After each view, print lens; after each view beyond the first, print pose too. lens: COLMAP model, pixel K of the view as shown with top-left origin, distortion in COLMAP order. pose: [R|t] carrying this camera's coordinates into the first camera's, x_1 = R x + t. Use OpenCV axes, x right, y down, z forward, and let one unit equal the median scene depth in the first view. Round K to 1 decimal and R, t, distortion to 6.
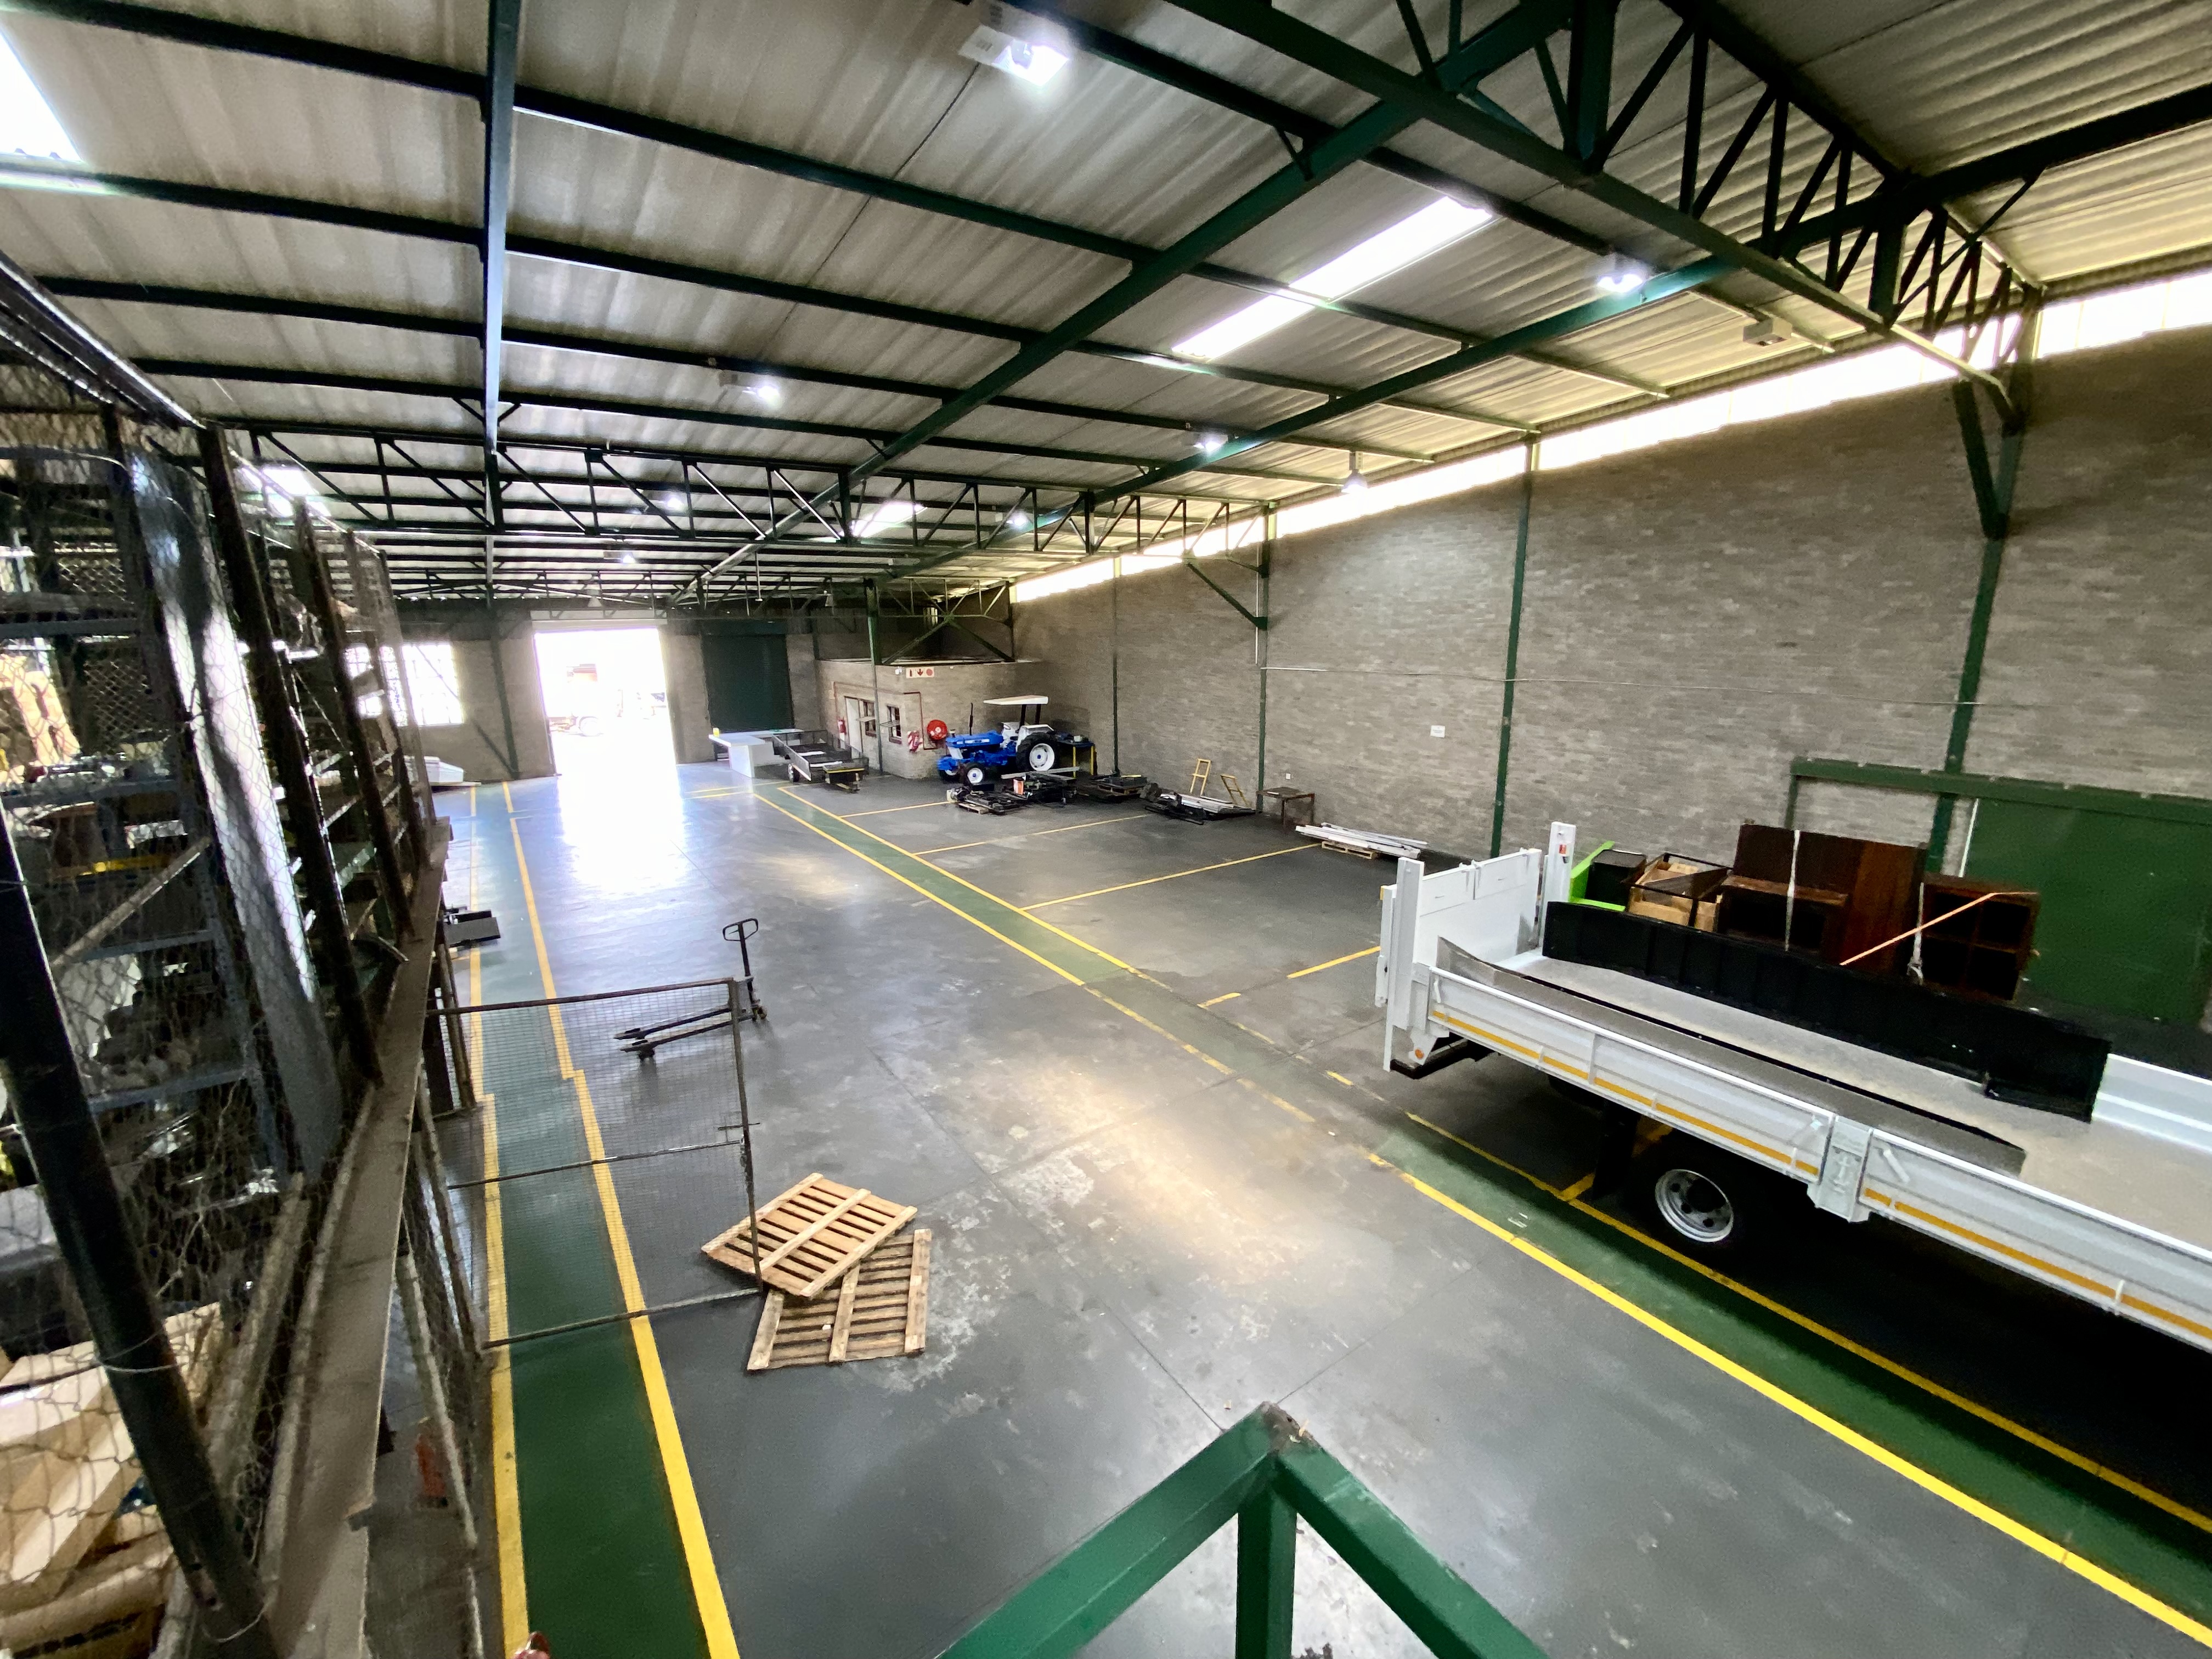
lens RADIAL K [[908.8, 0, 1110.3], [0, 908.8, 829.3], [0, 0, 1]] dist [0.003298, -0.012872]
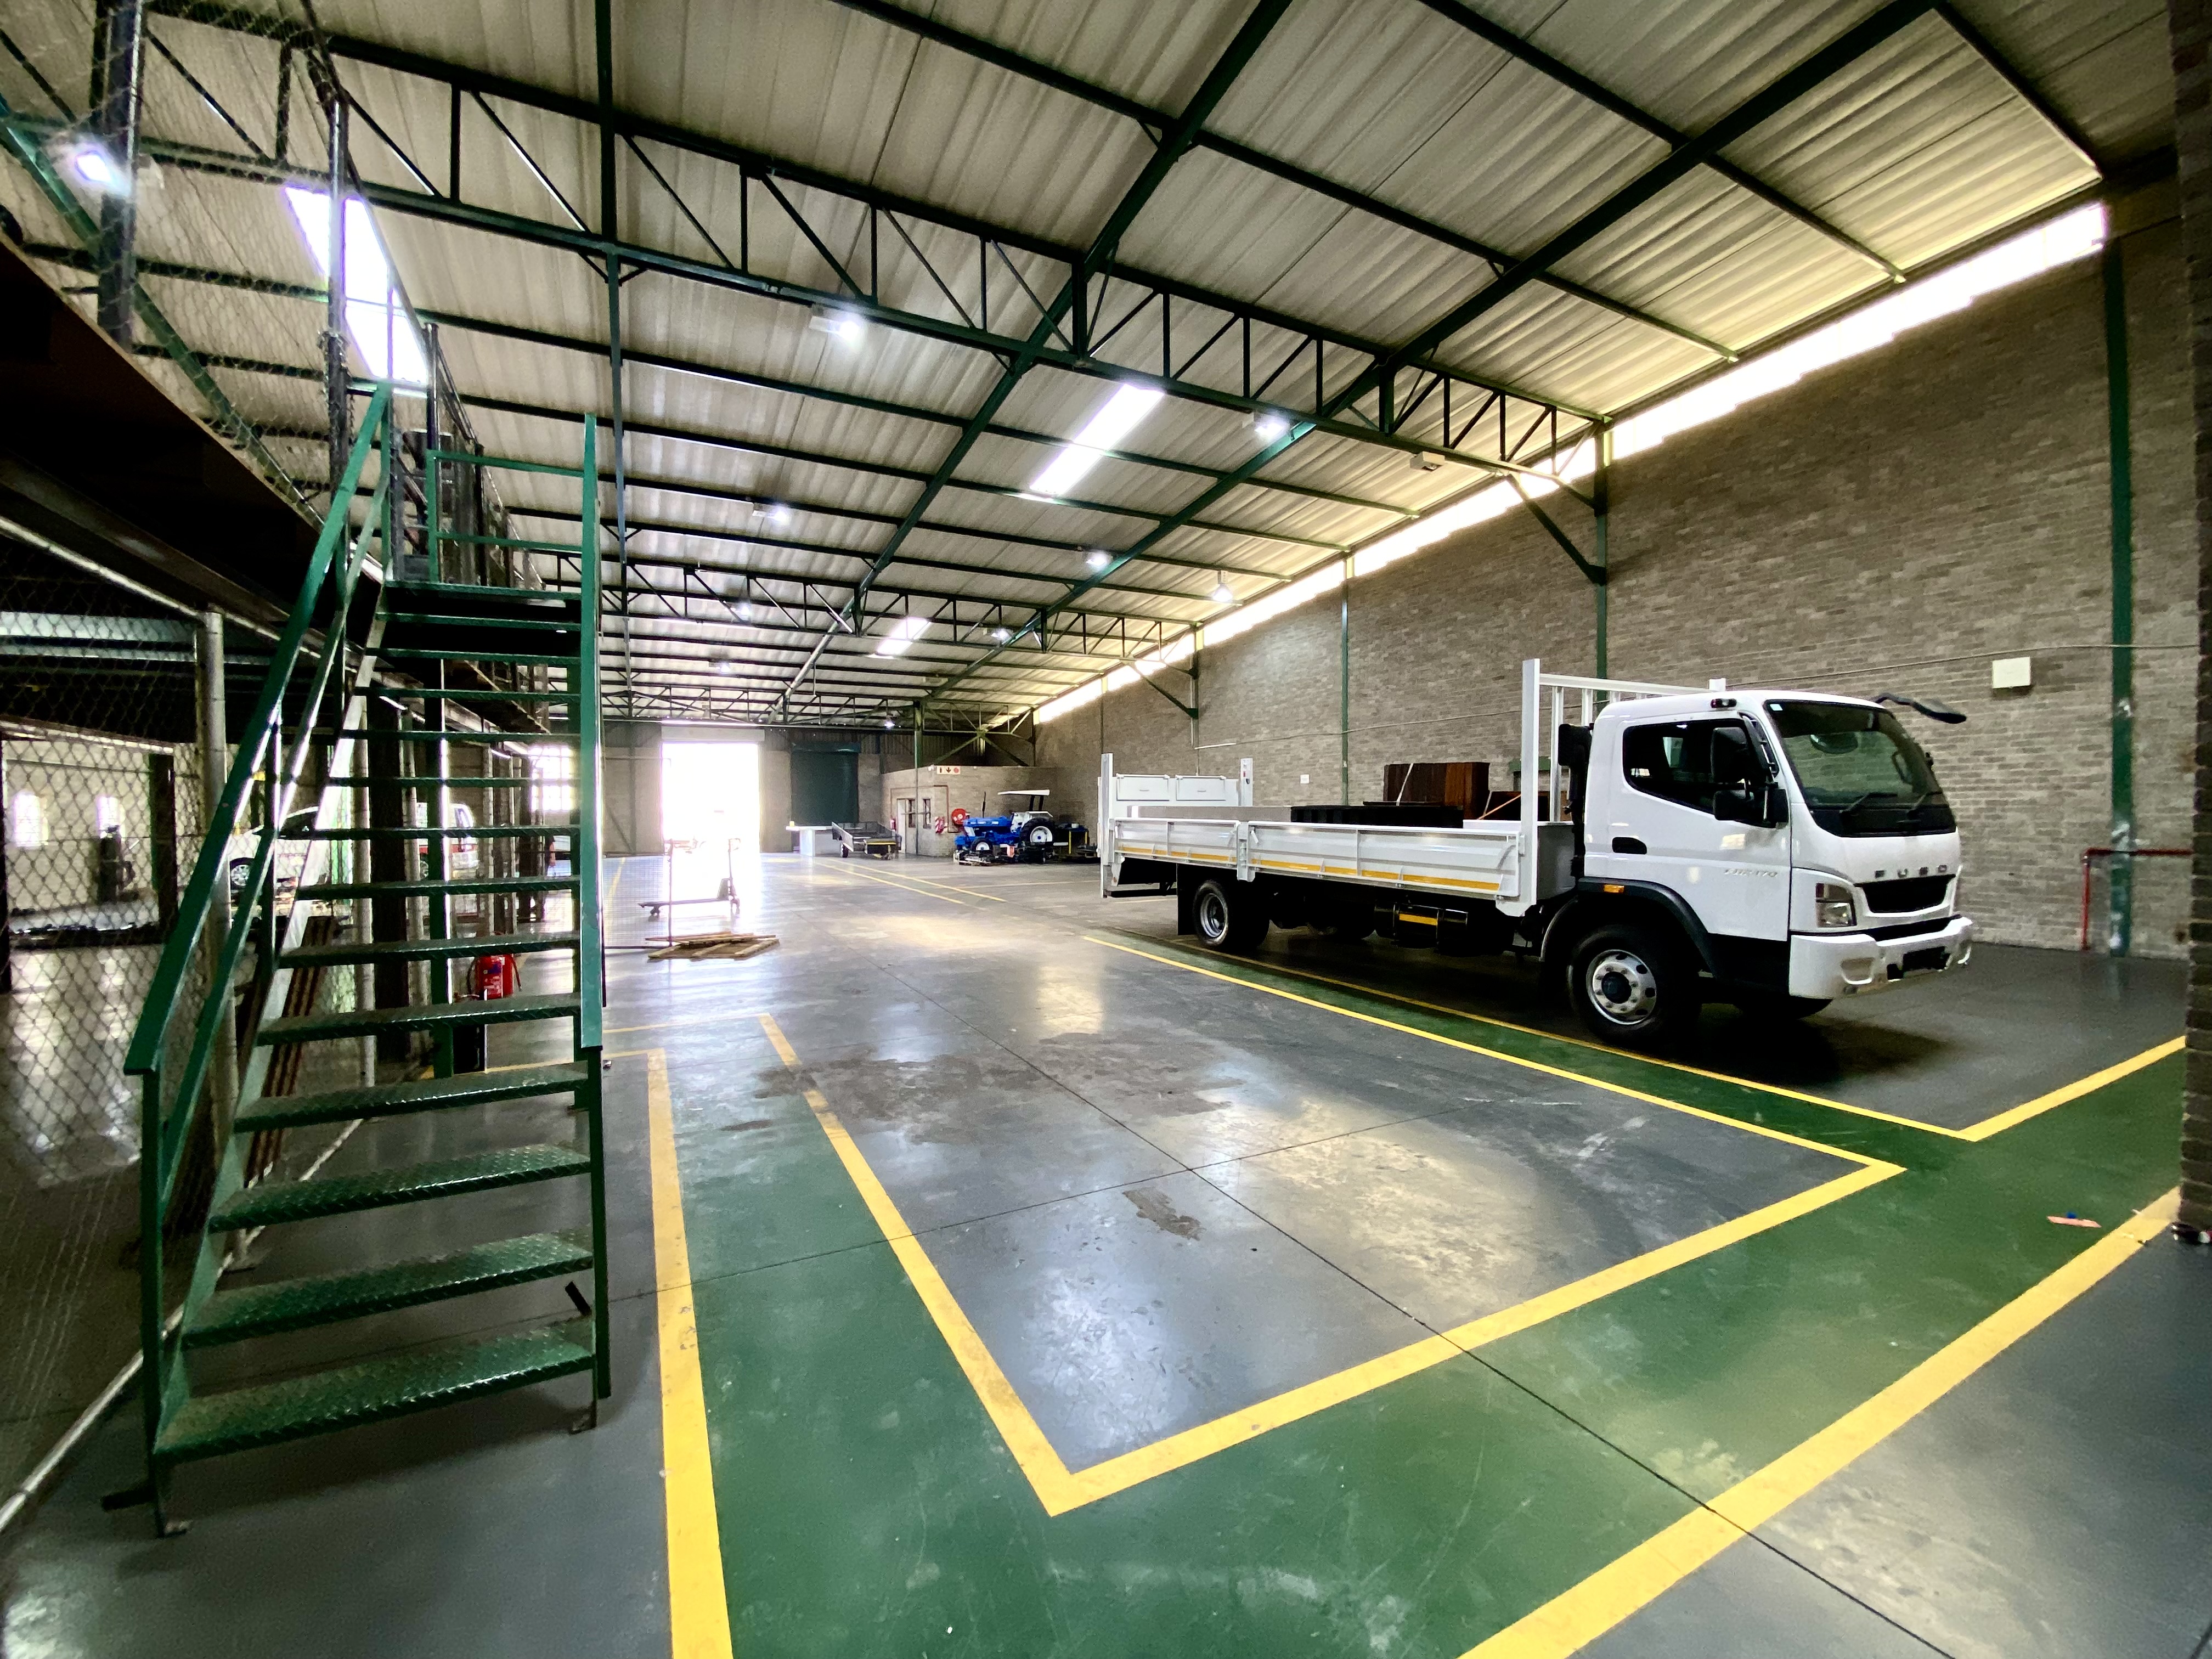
lens RADIAL K [[908.8, 0, 1119.3], [0, 908.8, 846.2], [0, 0, 1]] dist [0.003298, -0.012872]
pose [[0.992891, 0.011893, -0.118431, 0.274815], [-0.034261, 0.981441, -0.188677, 0.250430], [0.113990, 0.191393, 0.974872, -0.268053]]
